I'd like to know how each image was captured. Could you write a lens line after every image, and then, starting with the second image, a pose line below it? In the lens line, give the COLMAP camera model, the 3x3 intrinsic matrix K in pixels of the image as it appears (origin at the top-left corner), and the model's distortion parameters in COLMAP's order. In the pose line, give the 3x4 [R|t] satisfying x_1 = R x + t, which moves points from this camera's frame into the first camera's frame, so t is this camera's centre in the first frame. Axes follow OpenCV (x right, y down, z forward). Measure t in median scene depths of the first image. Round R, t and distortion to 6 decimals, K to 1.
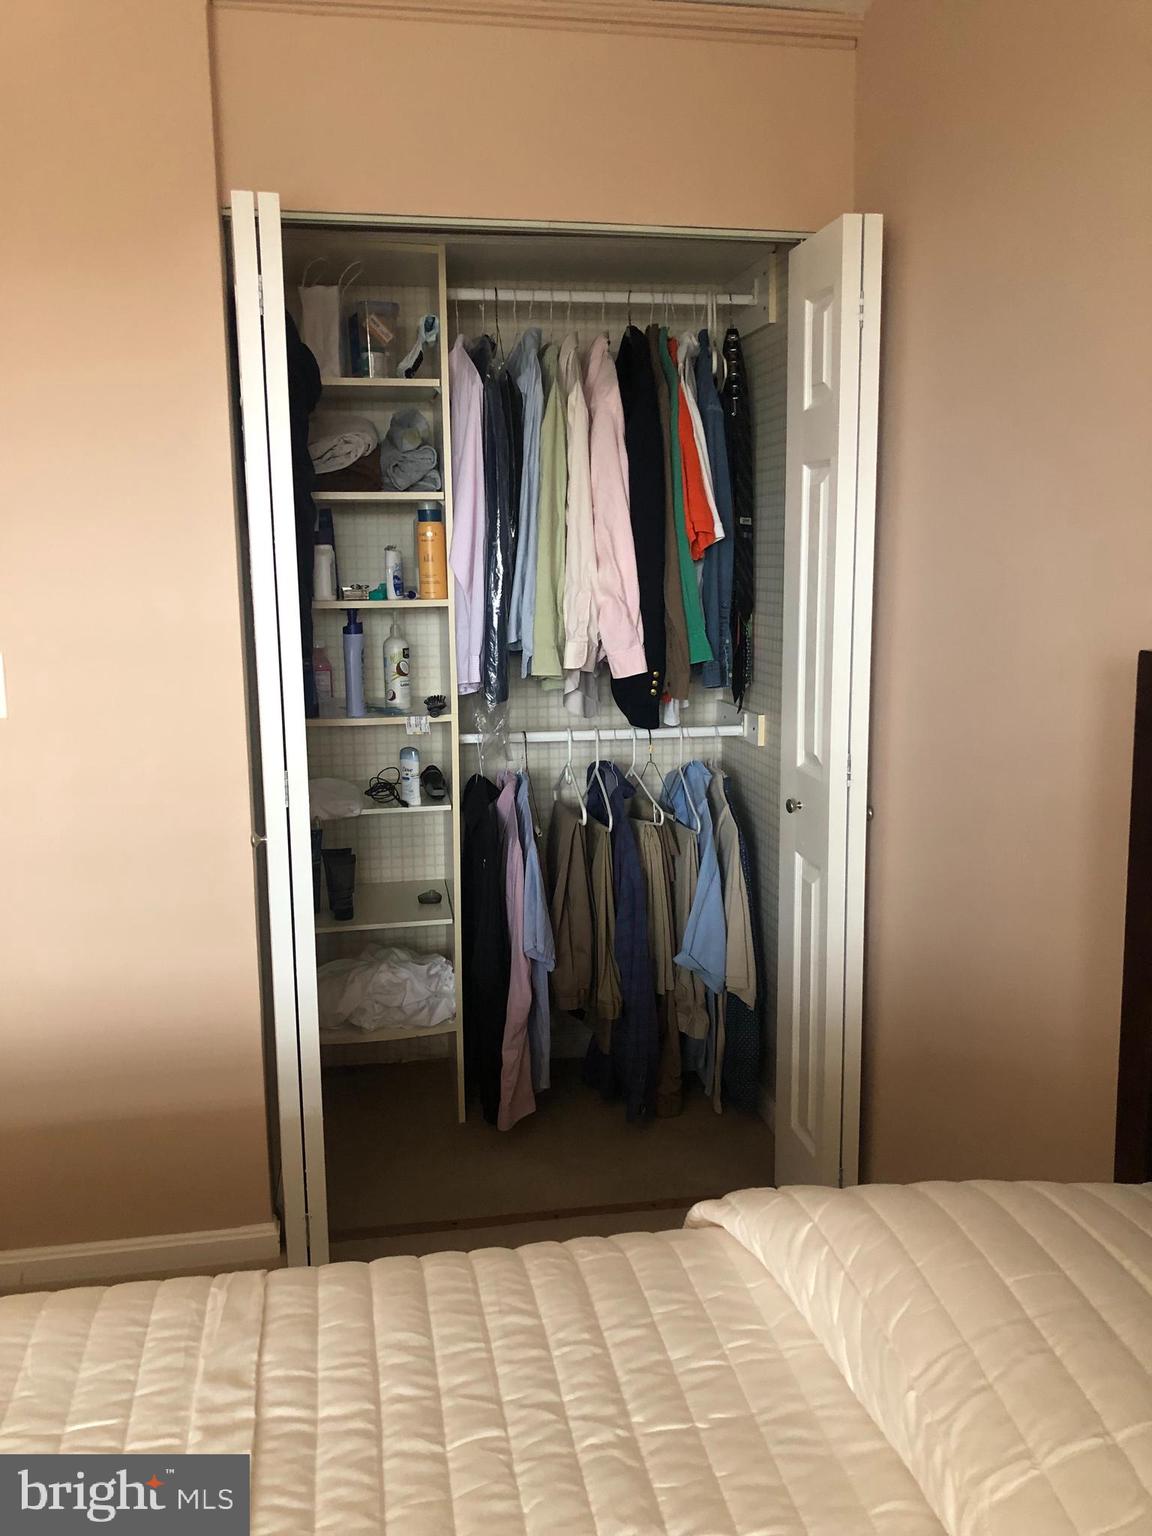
lens RADIAL K [[1280.3, 0, 580.2], [0, 1280.3, 742.7], [0, 0, 1]] dist [0.008527, 0.004575]
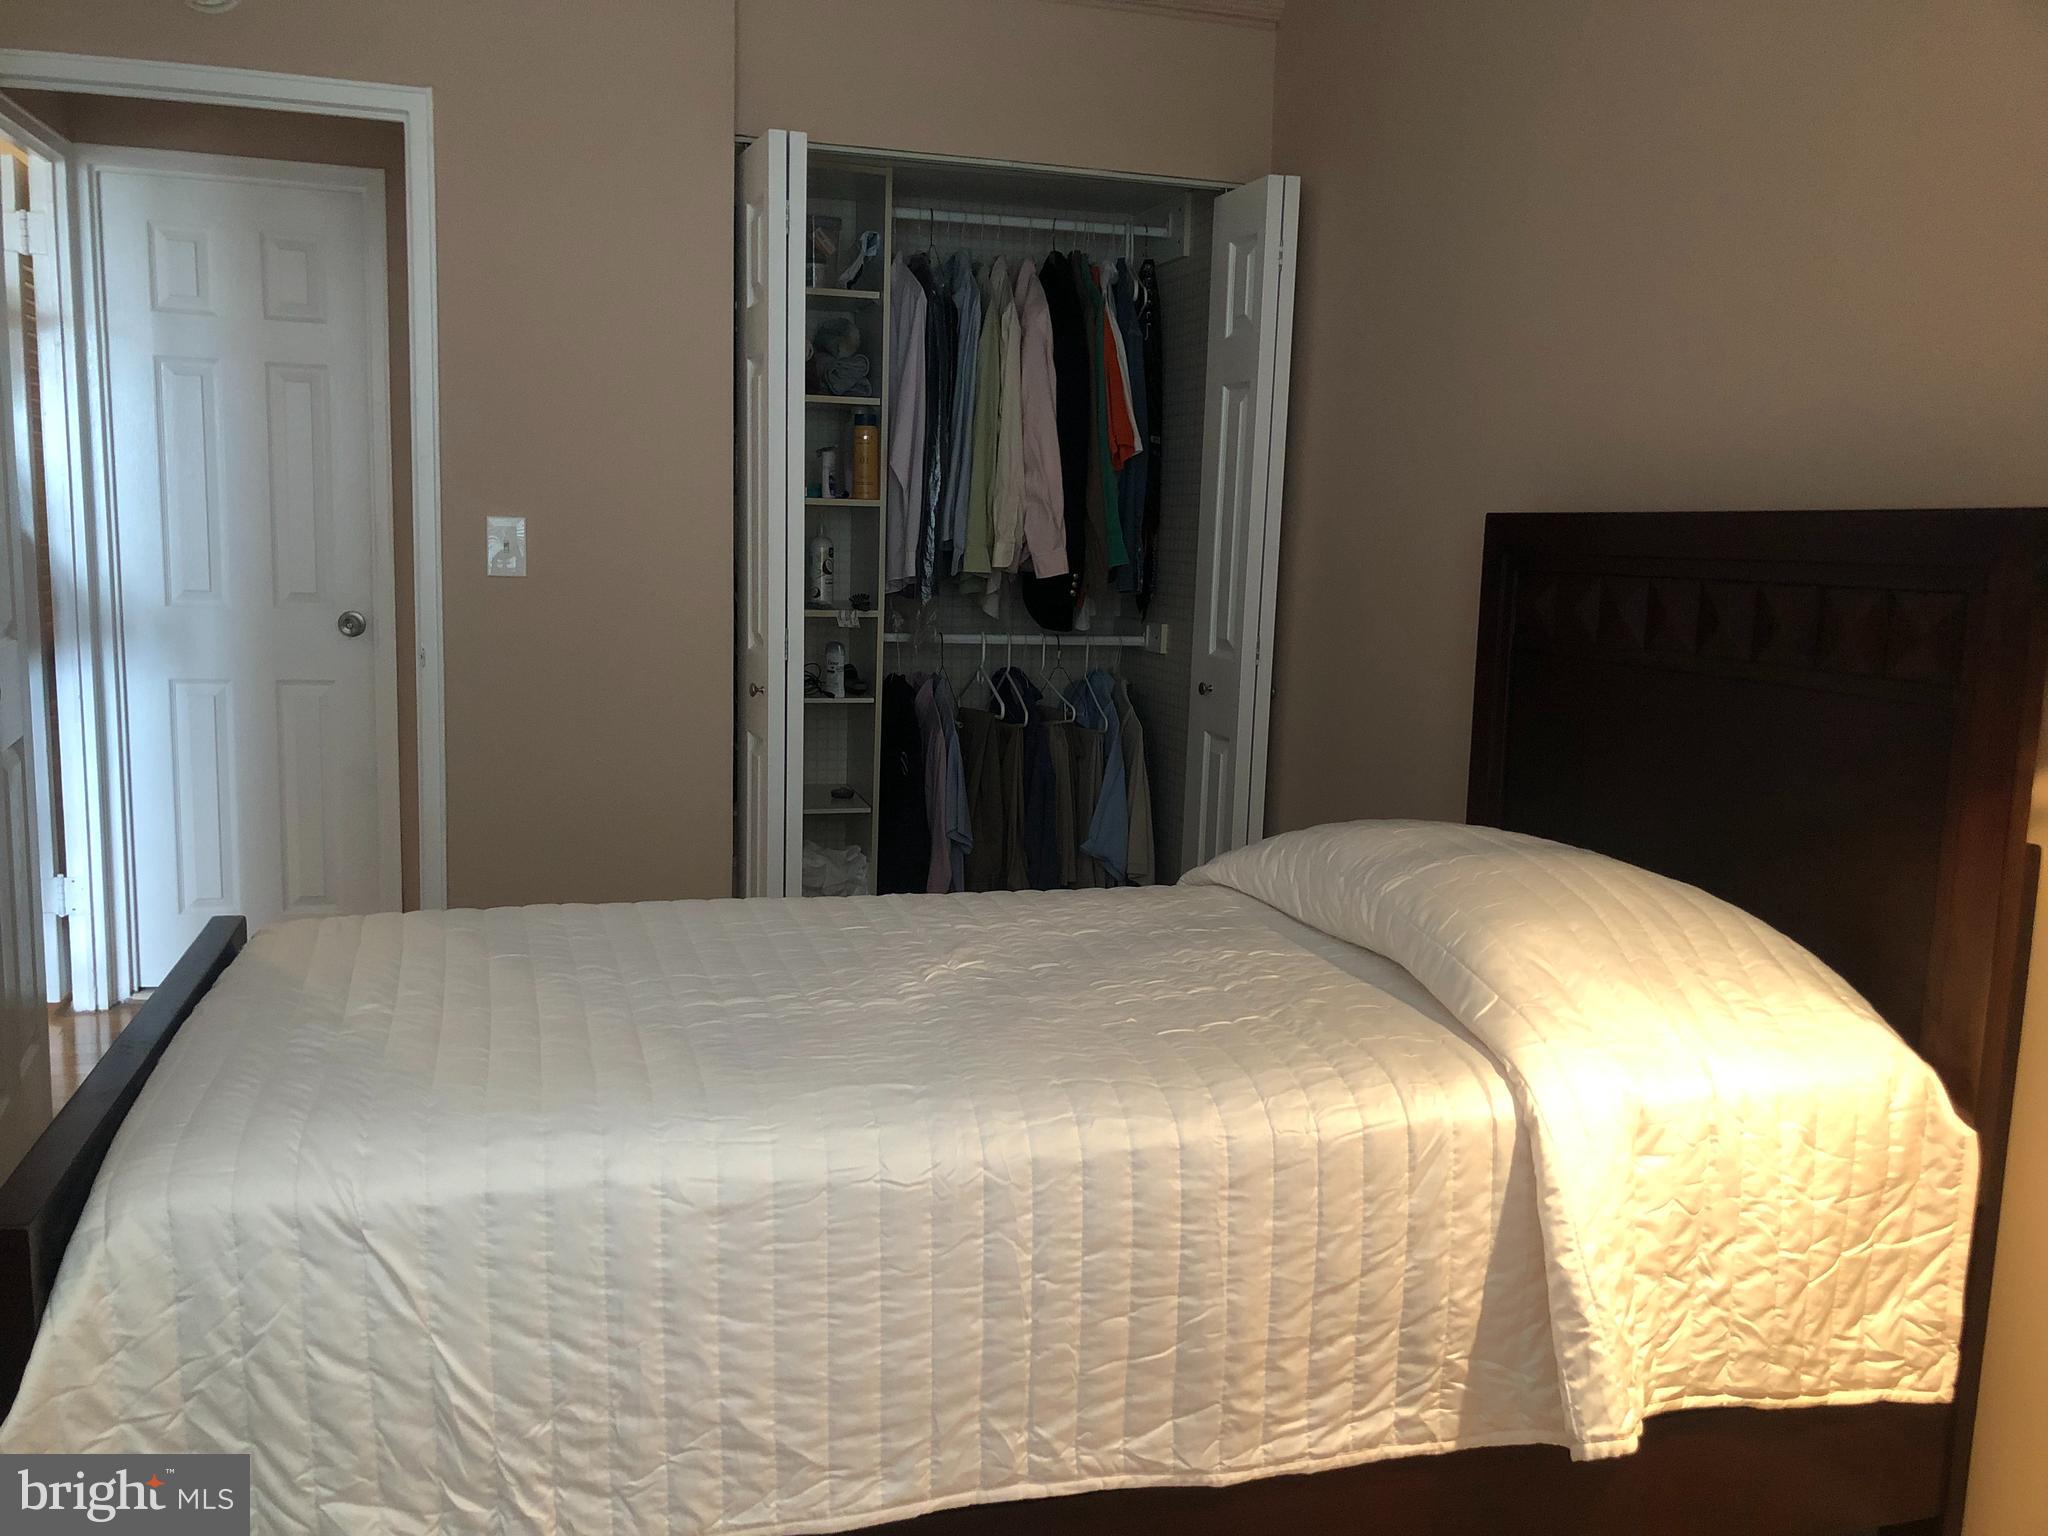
lens RADIAL K [[1651.3, 0, 1024.0], [0, 1651.3, 768.0], [0, 0, 1]] dist [0.003949, -0.004456]
pose [[0.993787, 0.022804, 0.108935, -0.130985], [-0.023301, 0.999723, 0.003297, 0.103893], [-0.108830, -0.005815, 0.994043, -0.377349]]
